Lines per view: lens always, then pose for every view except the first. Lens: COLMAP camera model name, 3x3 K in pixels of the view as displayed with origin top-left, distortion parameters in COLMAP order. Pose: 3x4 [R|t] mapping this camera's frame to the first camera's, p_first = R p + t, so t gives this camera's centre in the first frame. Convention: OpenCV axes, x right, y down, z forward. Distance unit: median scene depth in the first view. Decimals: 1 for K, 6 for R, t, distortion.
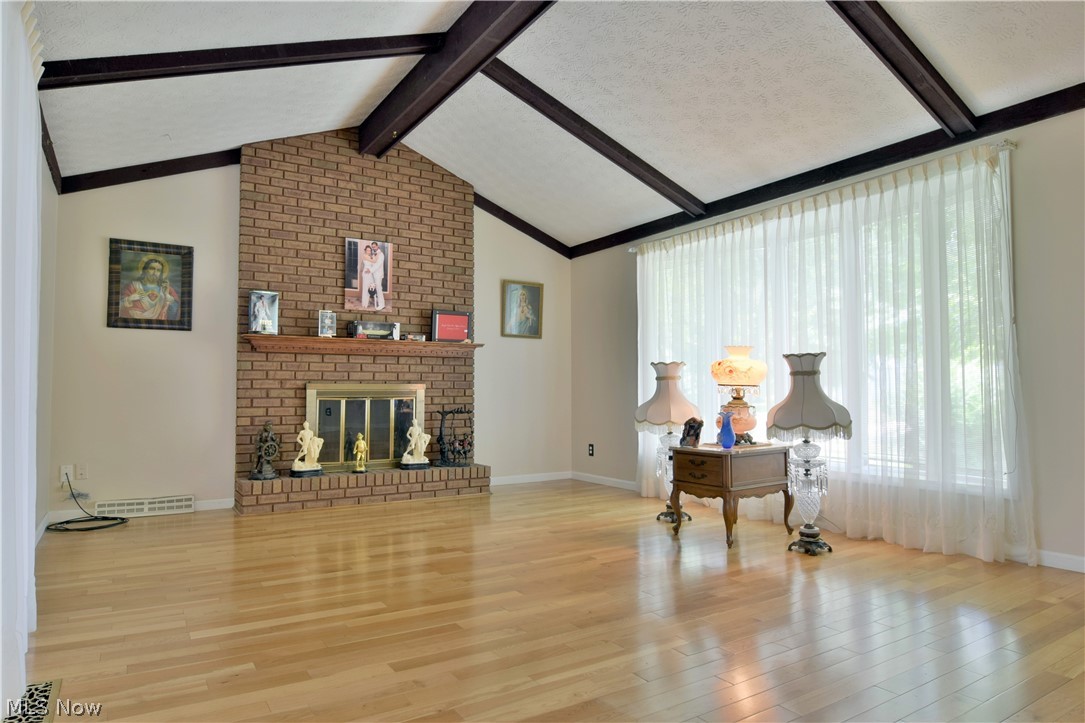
lens RADIAL K [[666.9, 0, 539.8], [0, 666.9, 363.6], [0, 0, 1]] dist [0.001990, -0.000068]
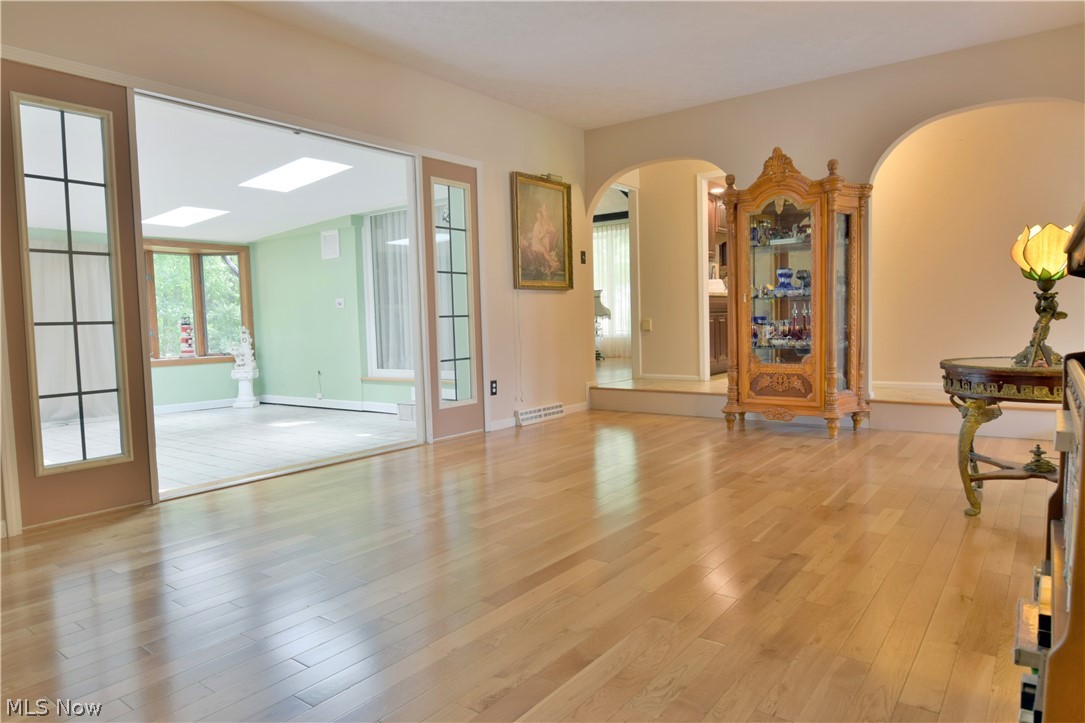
lens RADIAL K [[666.9, 0, 539.8], [0, 666.9, 363.6], [0, 0, 1]] dist [0.001990, -0.000068]
pose [[0.937811, -0.047428, 0.343890, -0.809912], [0.011764, 0.994396, 0.105063, -0.004691], [-0.346946, -0.094484, 0.933114, -1.579741]]
